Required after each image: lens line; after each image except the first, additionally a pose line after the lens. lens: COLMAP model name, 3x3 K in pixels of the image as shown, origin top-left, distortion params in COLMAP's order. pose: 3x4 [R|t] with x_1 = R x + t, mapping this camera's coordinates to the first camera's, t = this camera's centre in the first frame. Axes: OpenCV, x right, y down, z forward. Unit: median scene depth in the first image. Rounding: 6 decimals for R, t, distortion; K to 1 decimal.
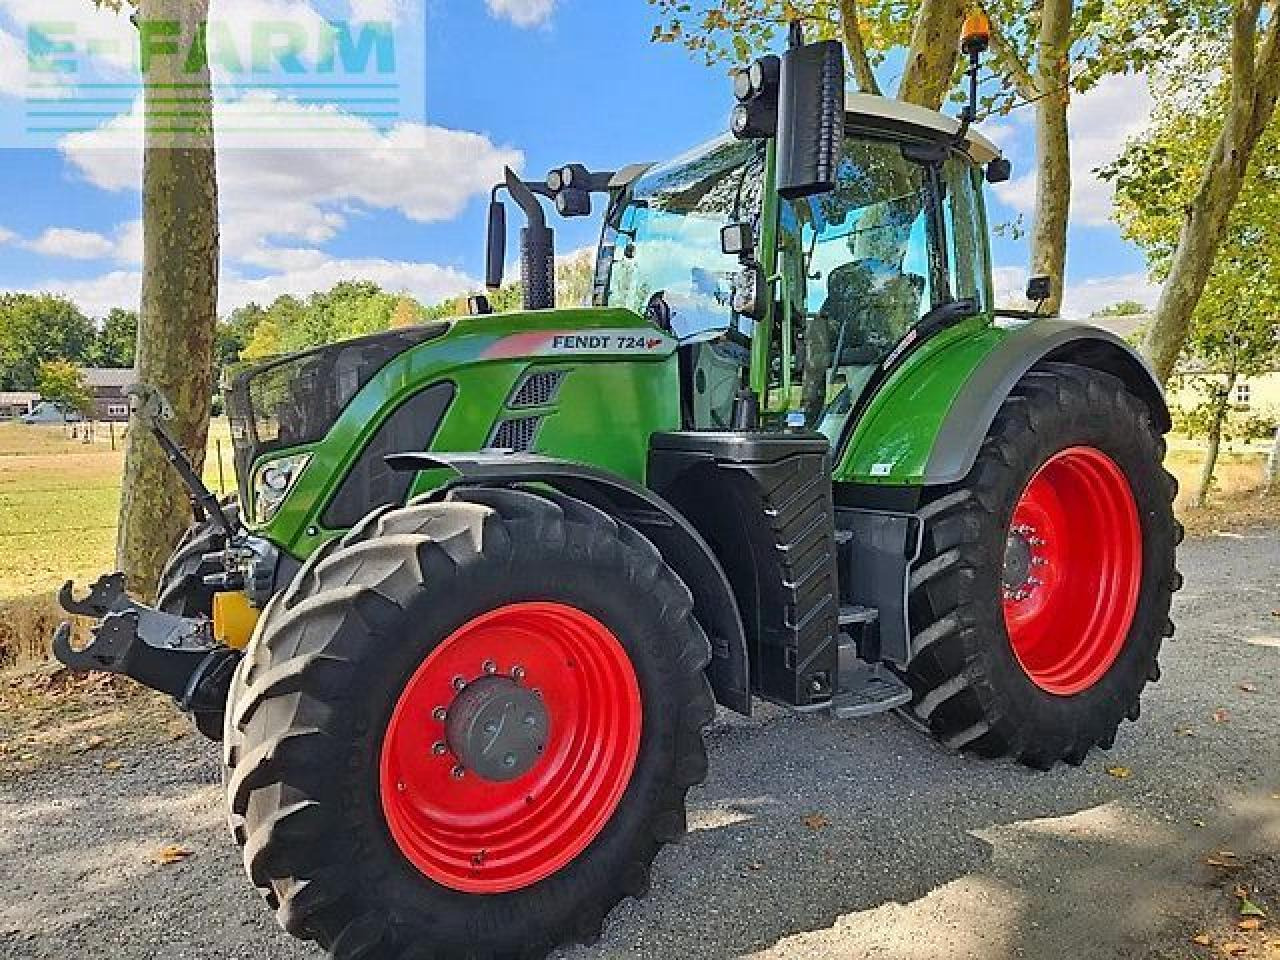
lens RADIAL K [[967.0, 0, 640.0], [0, 967.0, 480.0], [0, 0, 1]] dist [0.076792, -0.001328]
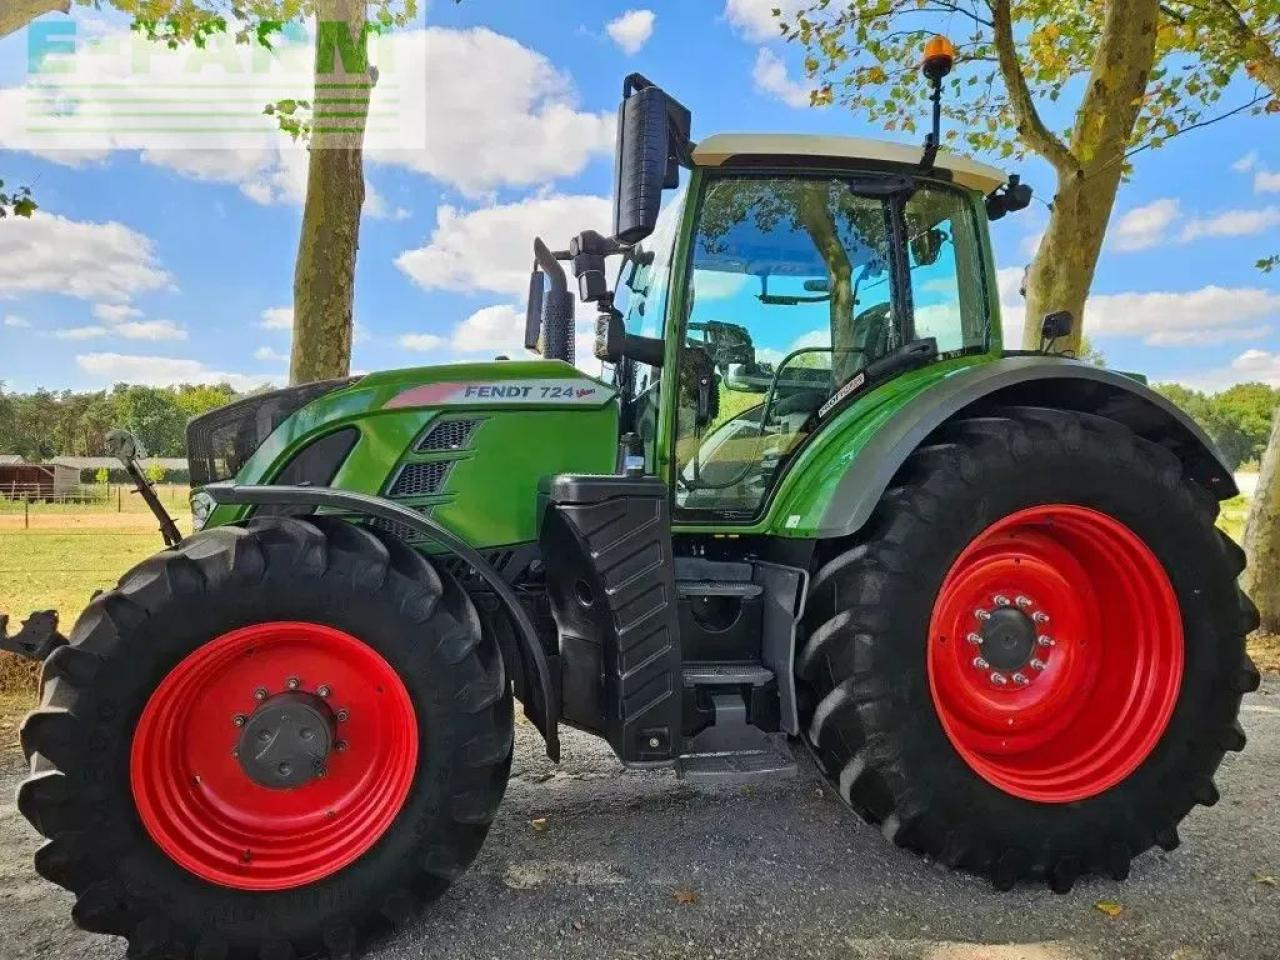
lens RADIAL K [[958.6, 0, 639.6], [0, 958.6, 474.6], [0, 0, 1]] dist [0.128757, -0.162160]
pose [[0.925112, 0.010697, -0.379544, 0.478422], [-0.040929, 0.996588, -0.071674, 0.017069], [0.377482, 0.081841, 0.922393, 0.090745]]
